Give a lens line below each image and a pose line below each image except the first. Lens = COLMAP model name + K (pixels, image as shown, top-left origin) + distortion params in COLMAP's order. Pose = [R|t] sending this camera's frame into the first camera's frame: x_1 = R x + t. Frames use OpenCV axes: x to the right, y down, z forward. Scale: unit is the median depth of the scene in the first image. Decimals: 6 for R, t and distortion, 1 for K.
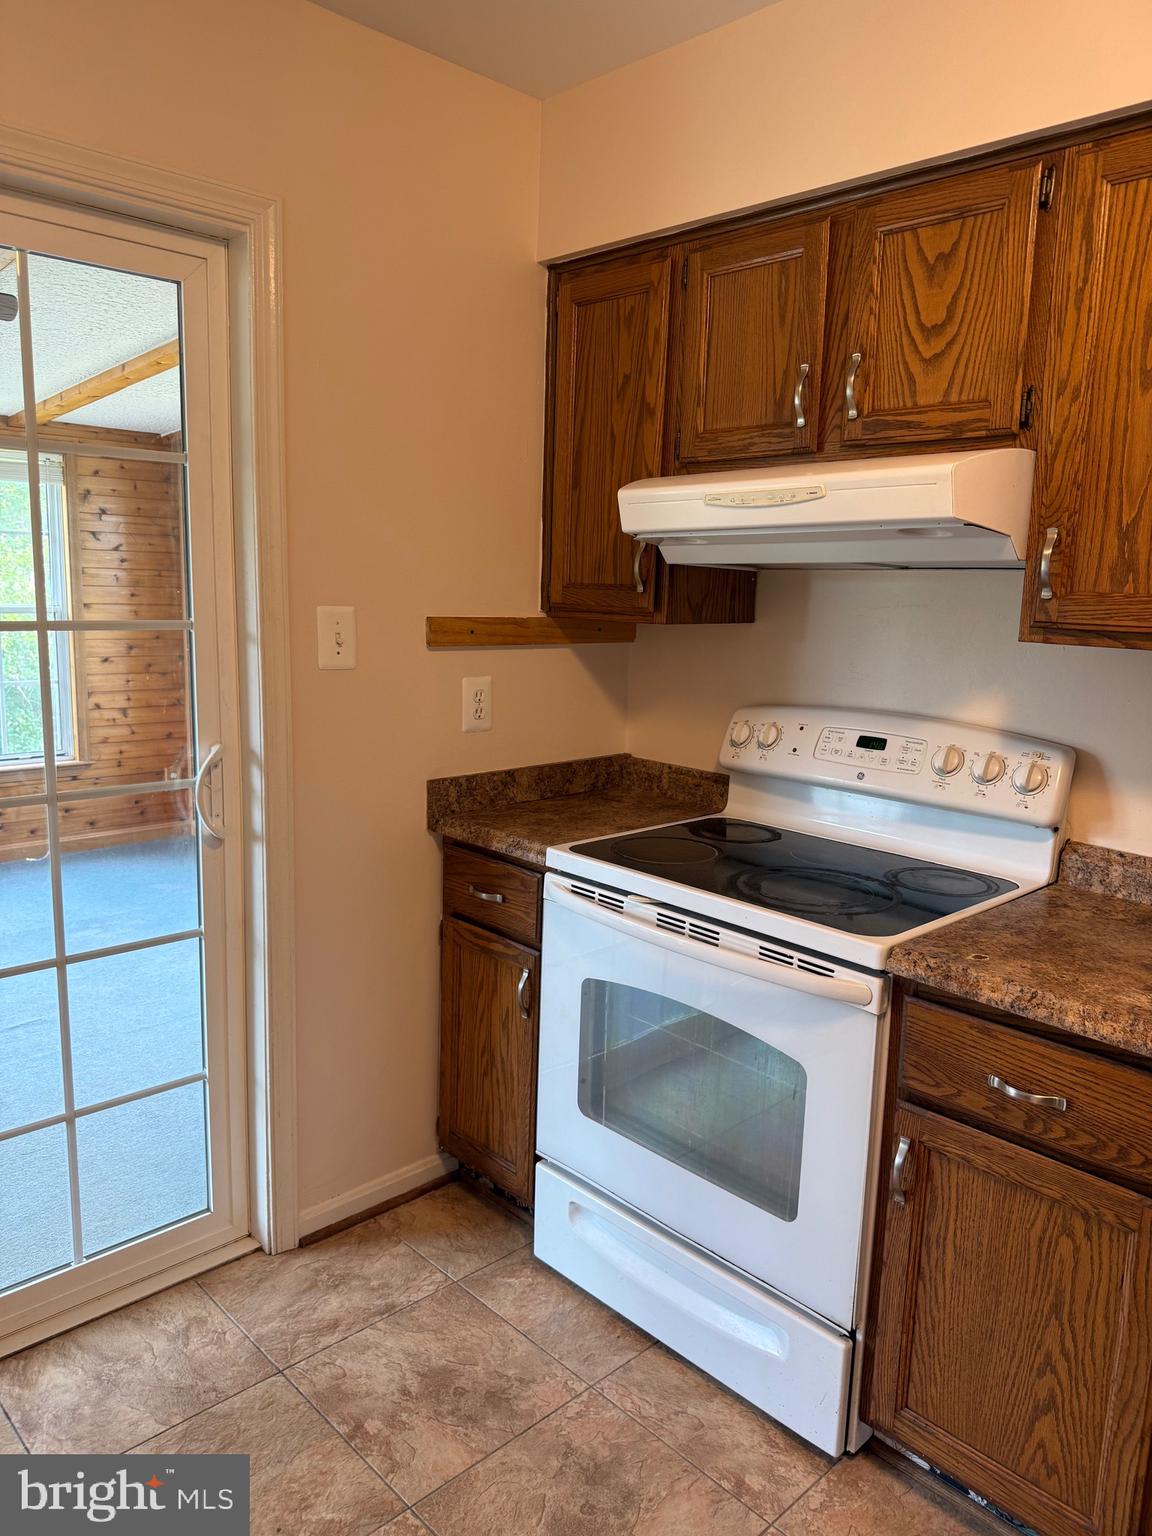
lens RADIAL K [[1101.5, 0, 576.0], [0, 1101.5, 768.0], [0, 0, 1]] dist [-0.002250, 0.000262]
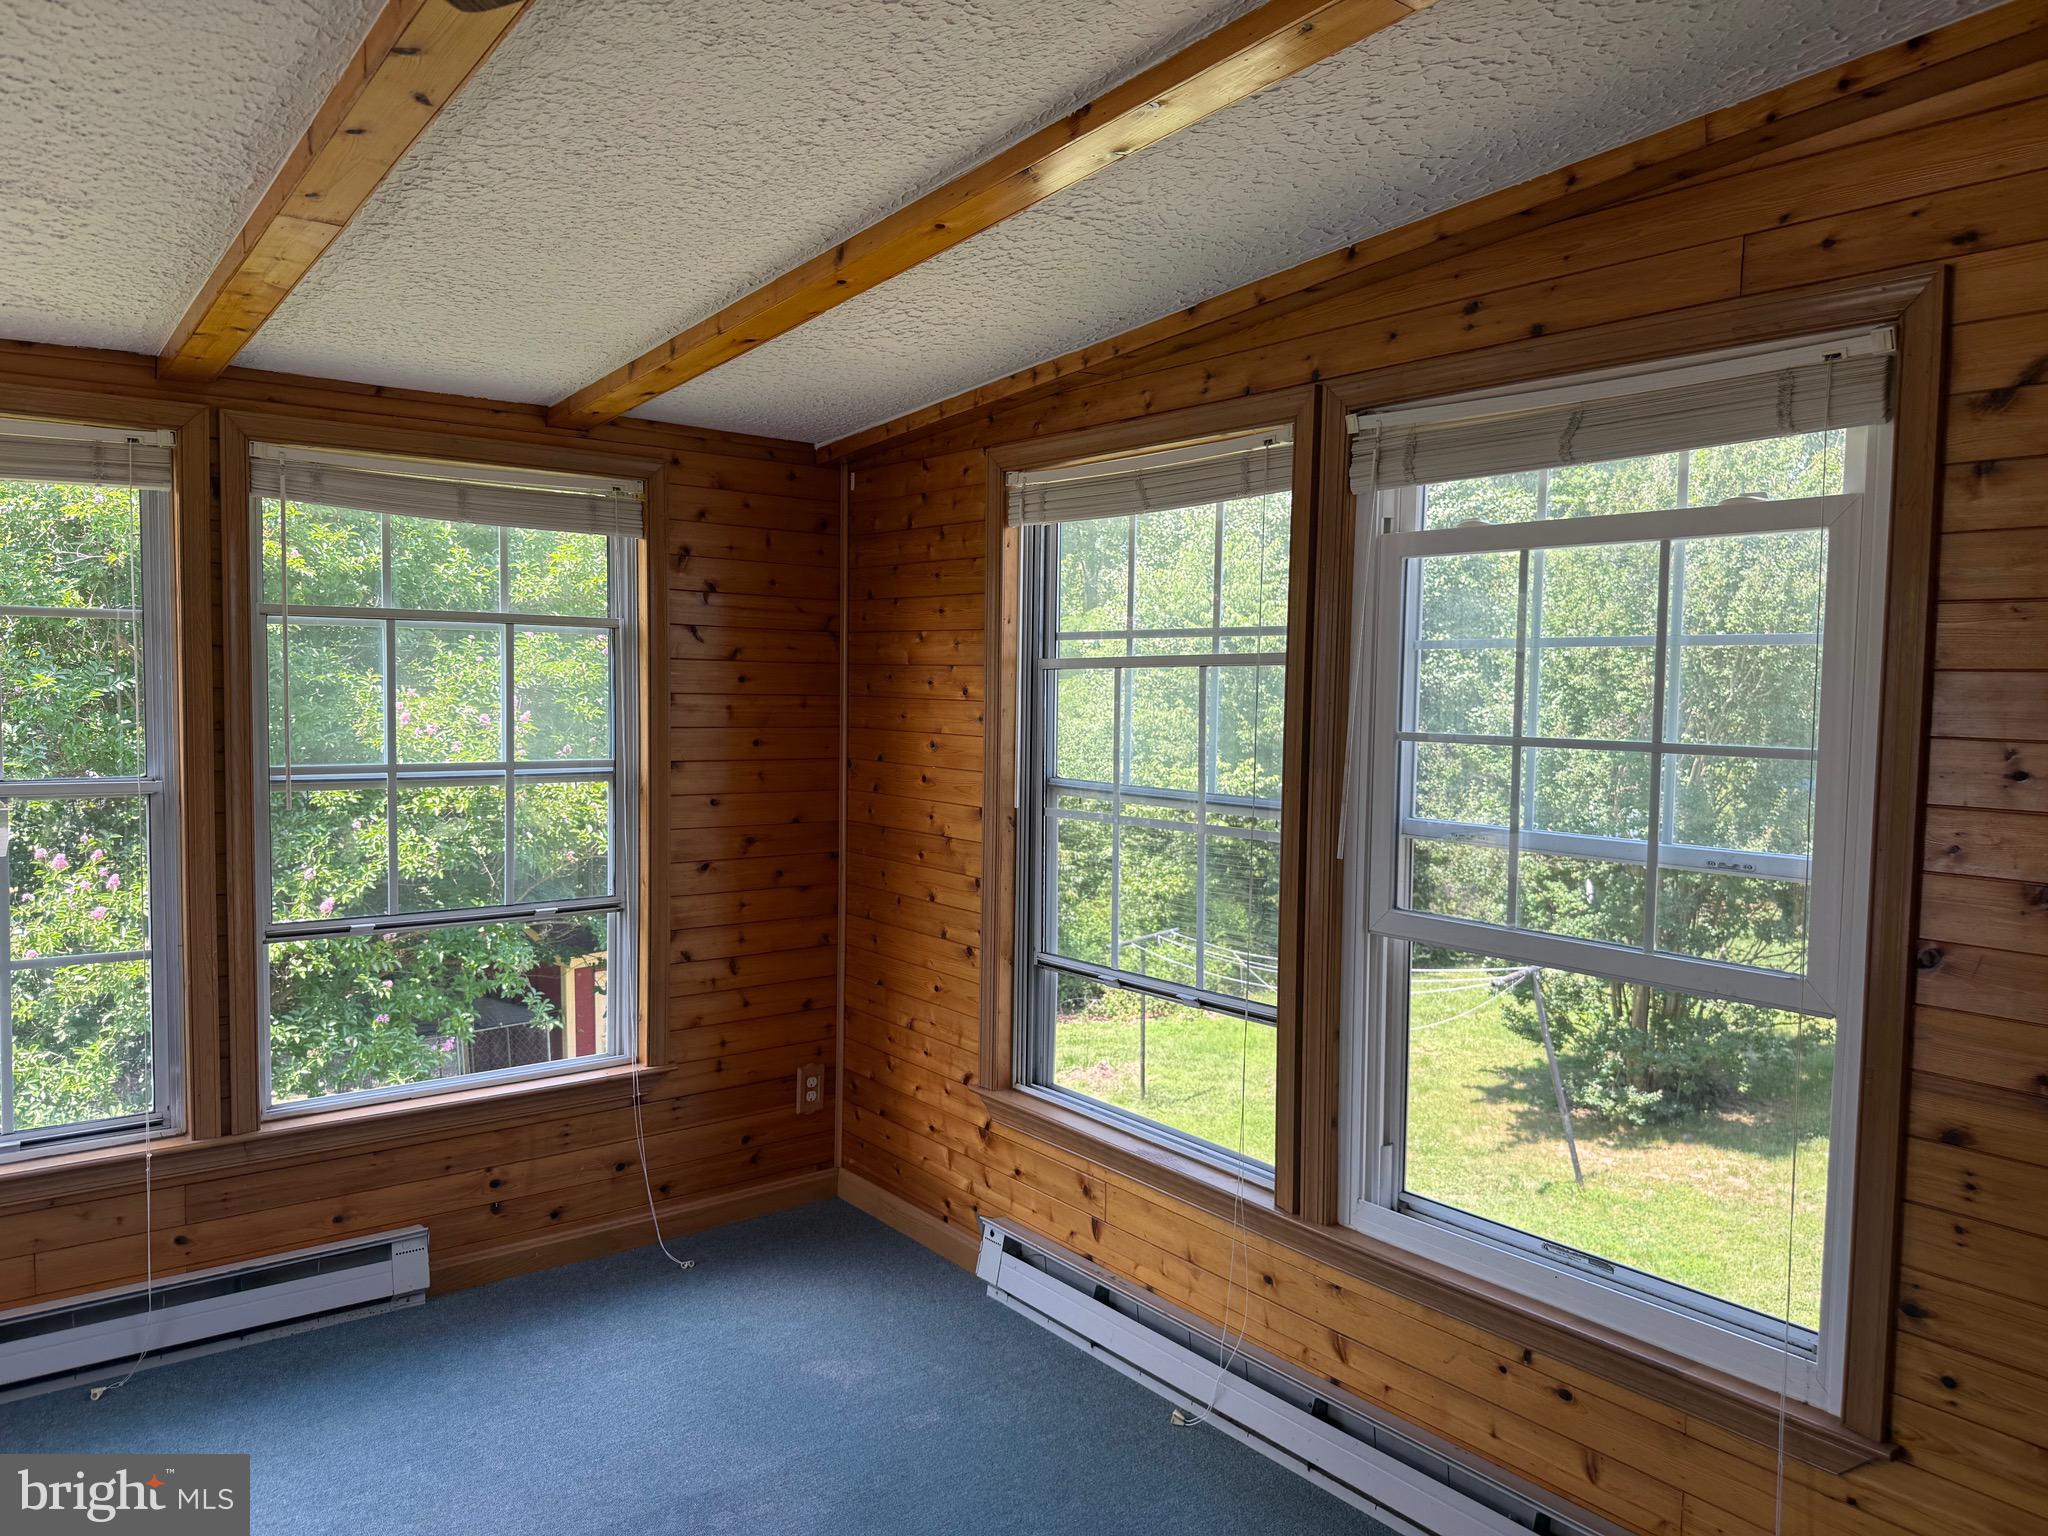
lens RADIAL K [[1482.8, 0, 1016.1], [0, 1482.8, 779.5], [0, 0, 1]] dist [0.137802, -0.203907]
pose [[0.993246, -0.005035, -0.115919, -0.205903], [-0.007762, 0.993936, -0.109684, -0.065178], [0.115768, 0.109843, 0.987184, 0.326539]]
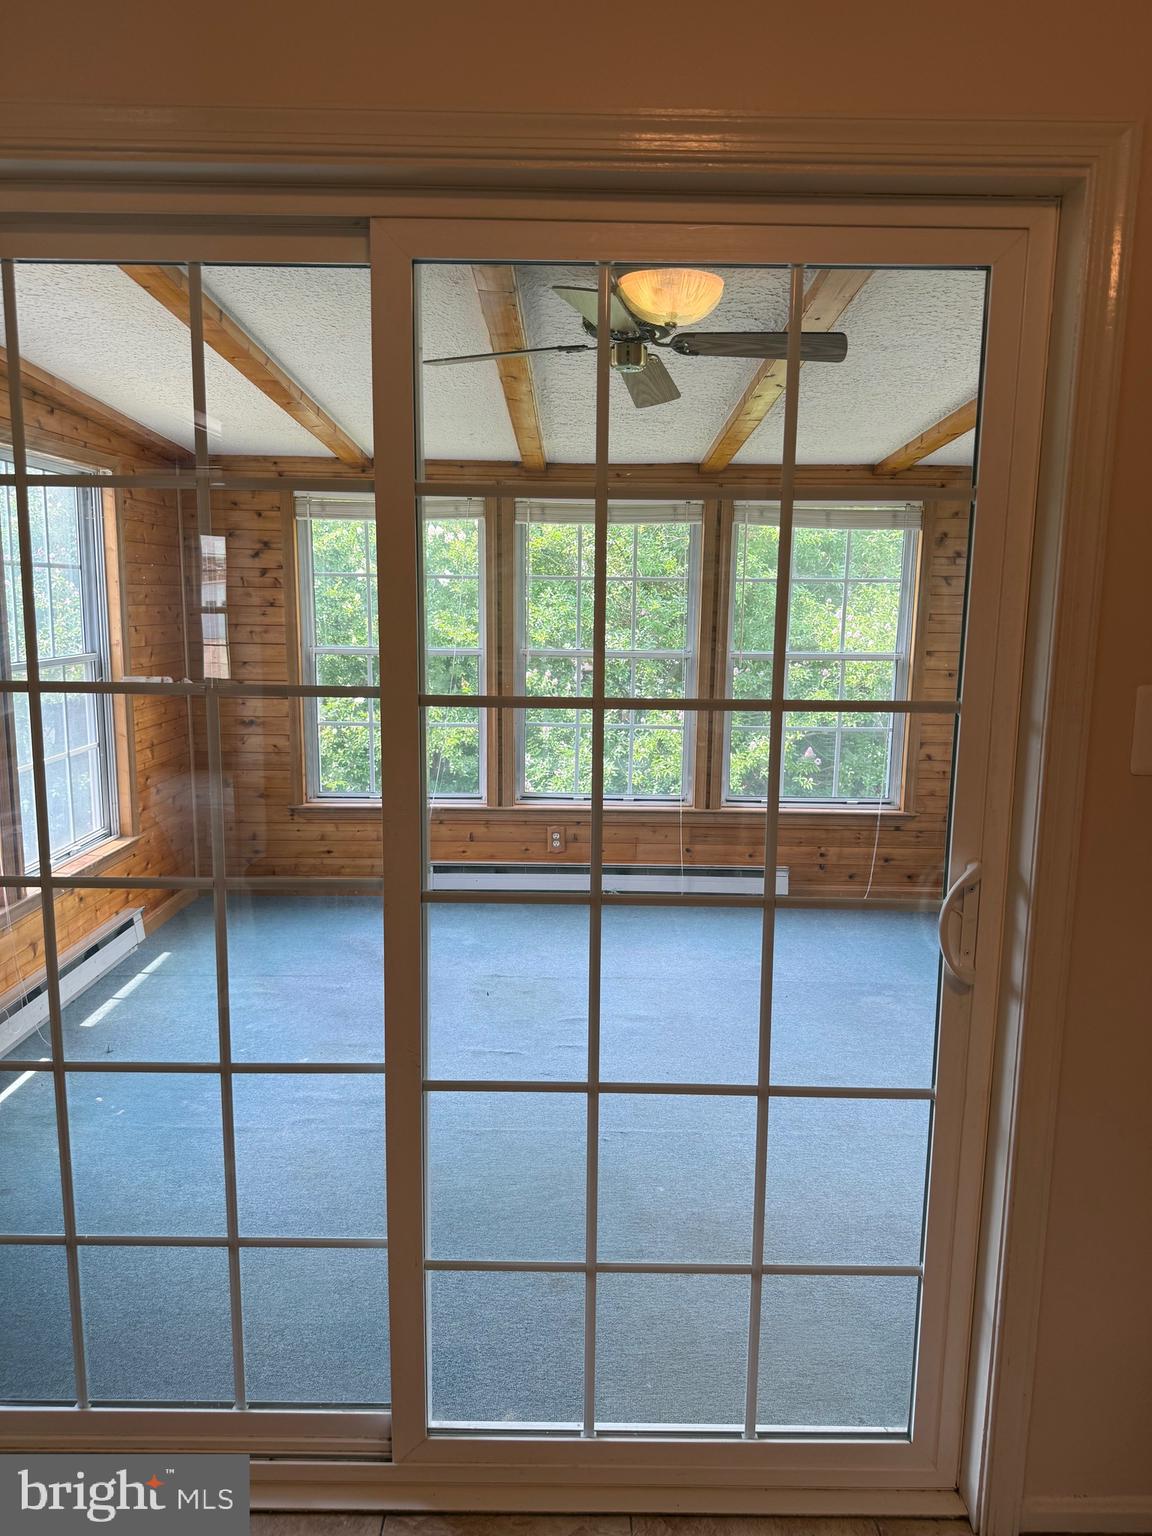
lens RADIAL K [[1090.4, 0, 576.0], [0, 1090.4, 768.0], [0, 0, 1]] dist [0.065817, -0.078064]
pose [[0.725164, 0.091172, -0.682514, -0.003627], [-0.112695, 0.993545, 0.012984, -0.025390], [0.679292, 0.067500, 0.730757, 0.094553]]
